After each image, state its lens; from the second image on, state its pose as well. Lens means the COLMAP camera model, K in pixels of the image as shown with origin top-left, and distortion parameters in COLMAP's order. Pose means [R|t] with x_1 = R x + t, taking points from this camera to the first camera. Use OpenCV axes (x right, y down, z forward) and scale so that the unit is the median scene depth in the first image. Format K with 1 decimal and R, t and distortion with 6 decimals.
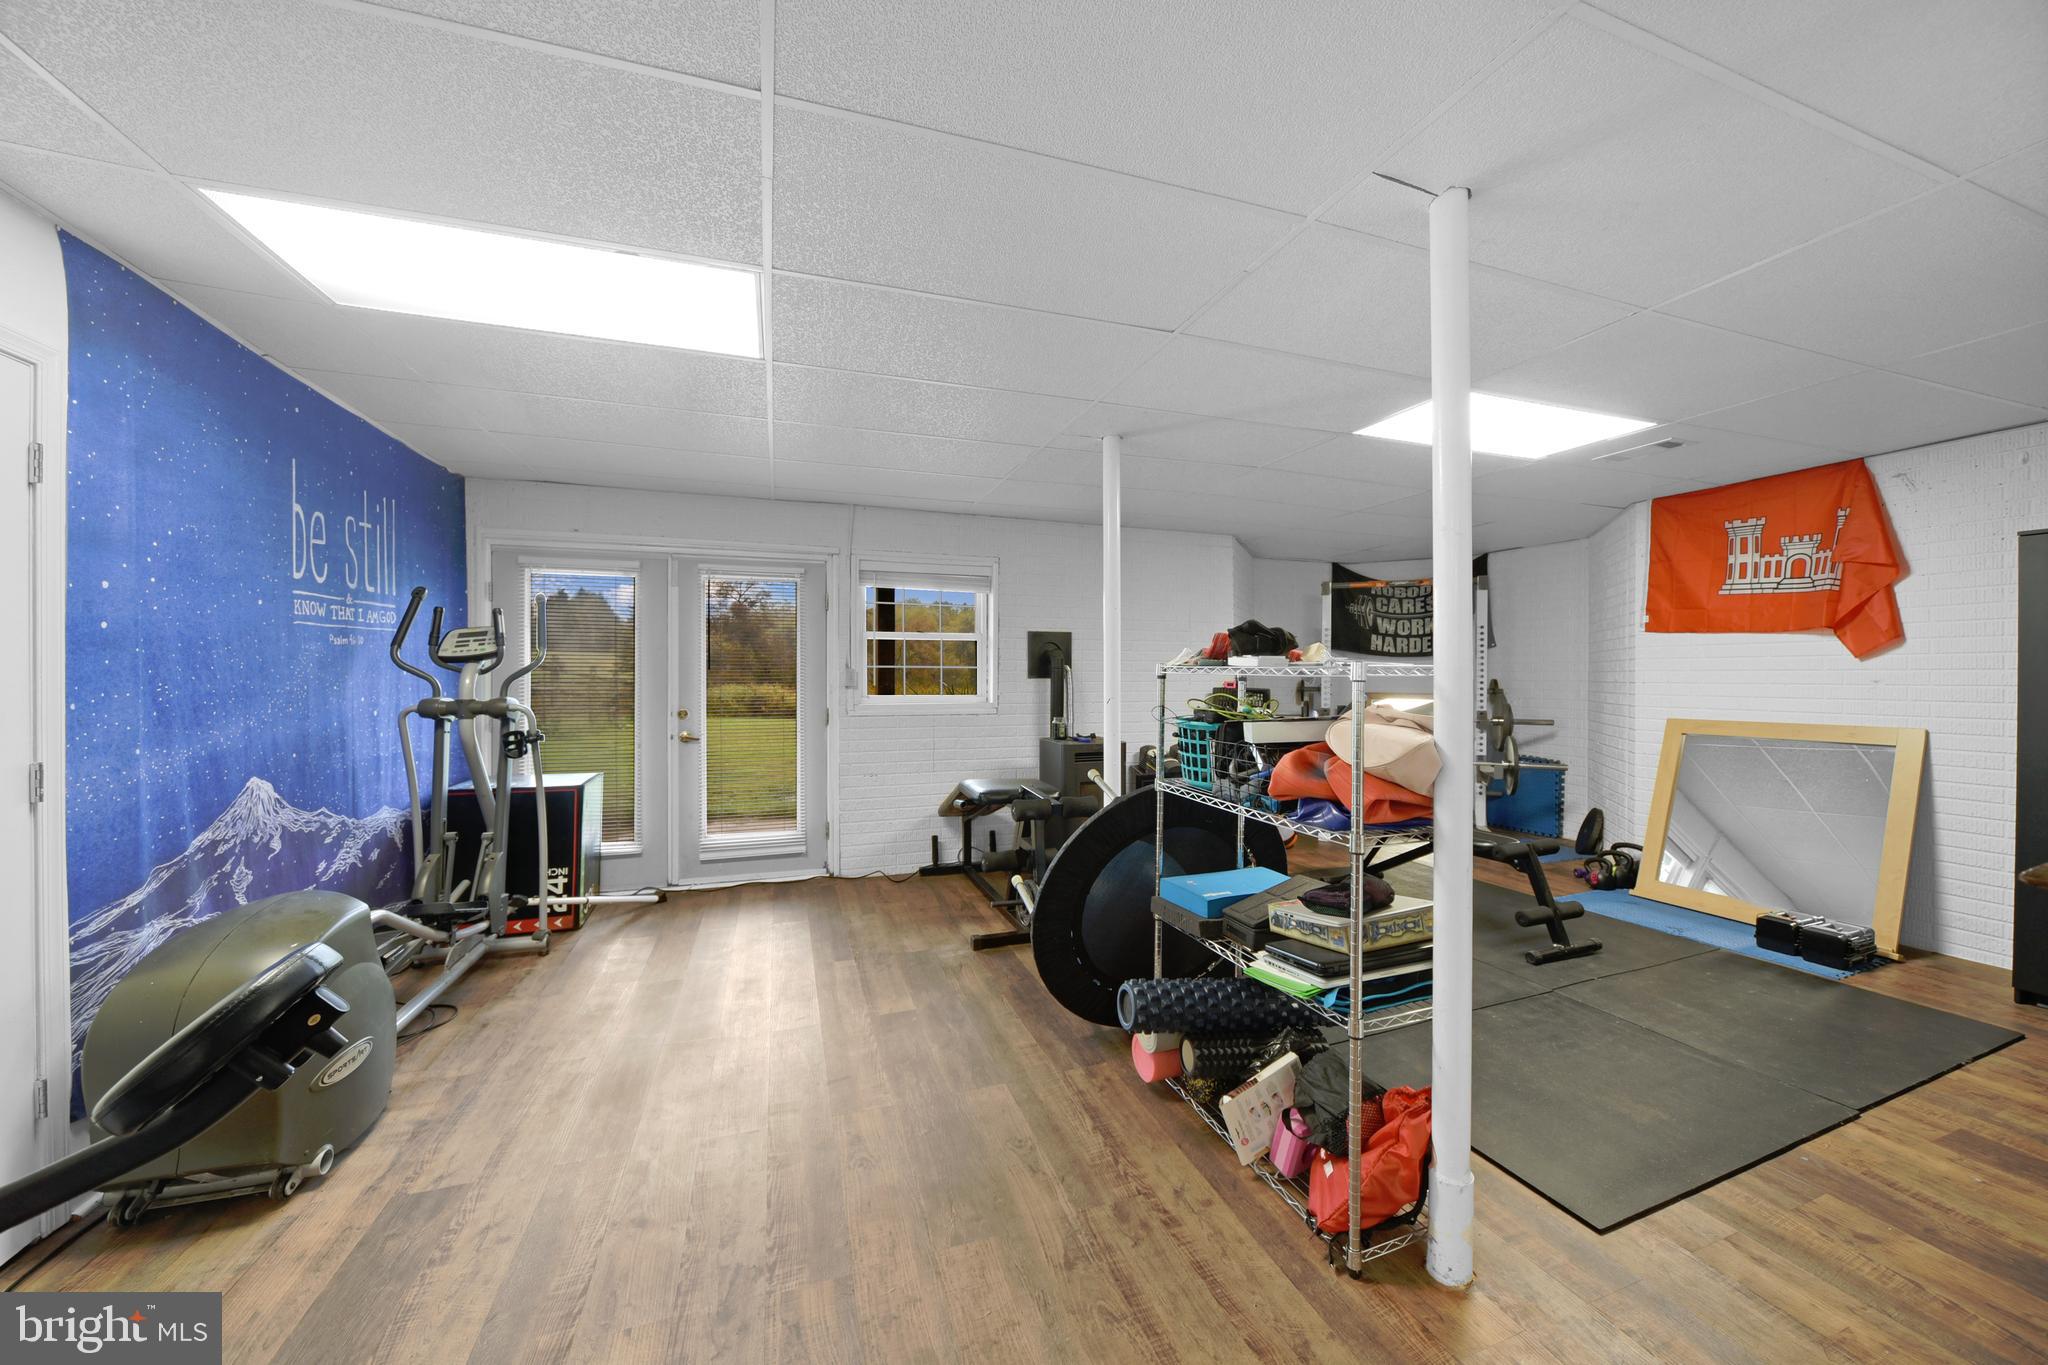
lens RADIAL K [[712.8, 0, 1031.9], [0, 712.8, 688.1], [0, 0, 1]] dist [-0.007560, 0.000028]
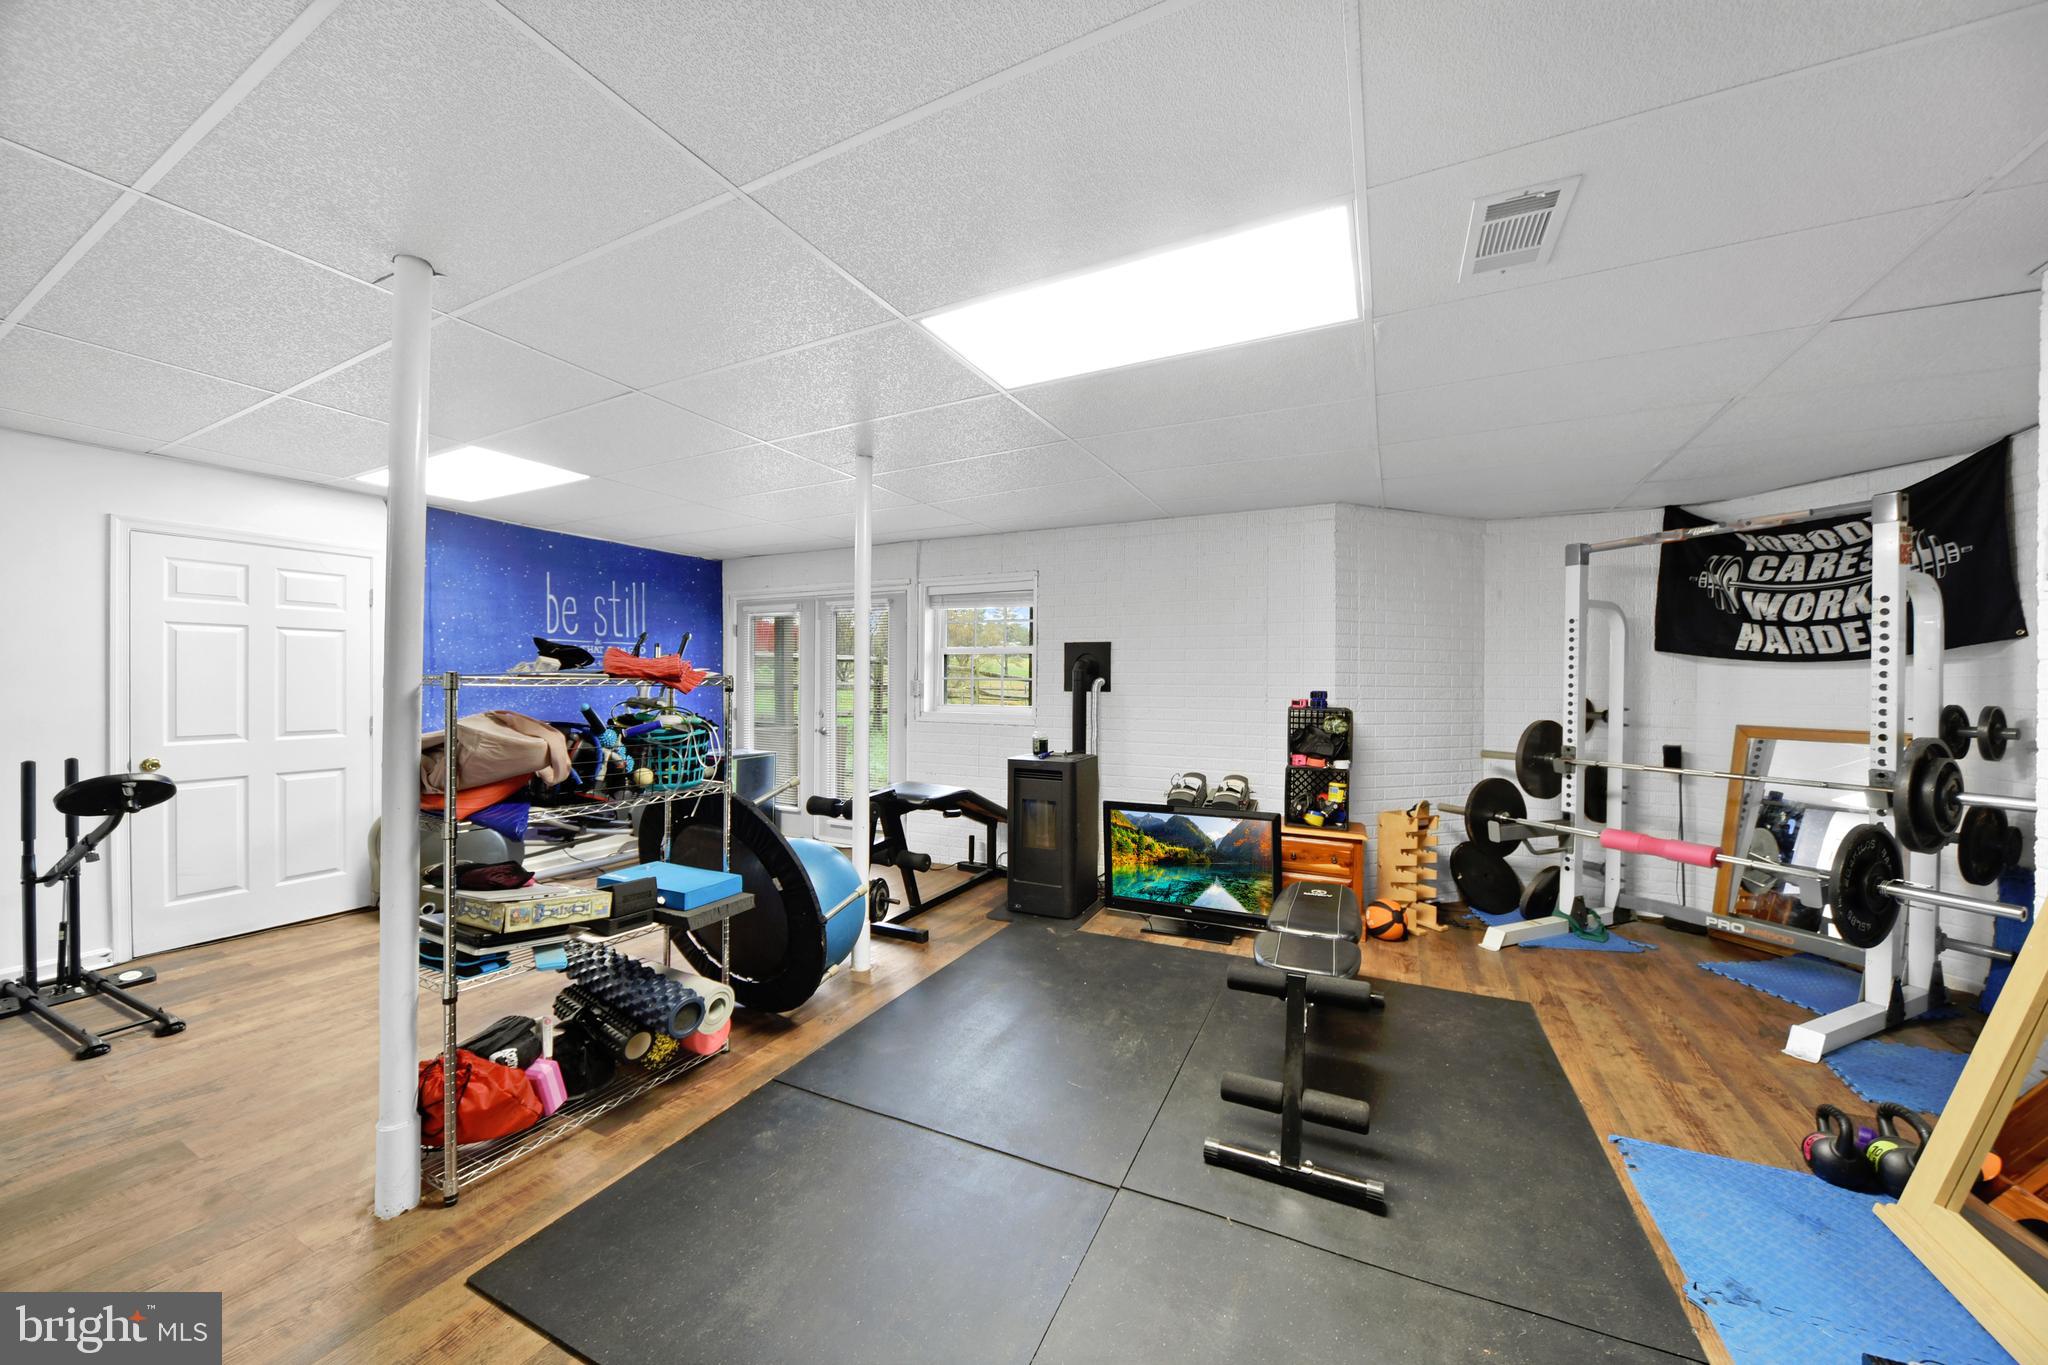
lens RADIAL K [[712.8, 0, 1031.9], [0, 712.8, 688.1], [0, 0, 1]] dist [-0.007560, 0.000028]
pose [[0.704232, 0.010374, -0.709894, 0.541723], [-0.023183, 0.999696, -0.008389, -0.006693], [0.709591, 0.022365, 0.704258, 0.233740]]
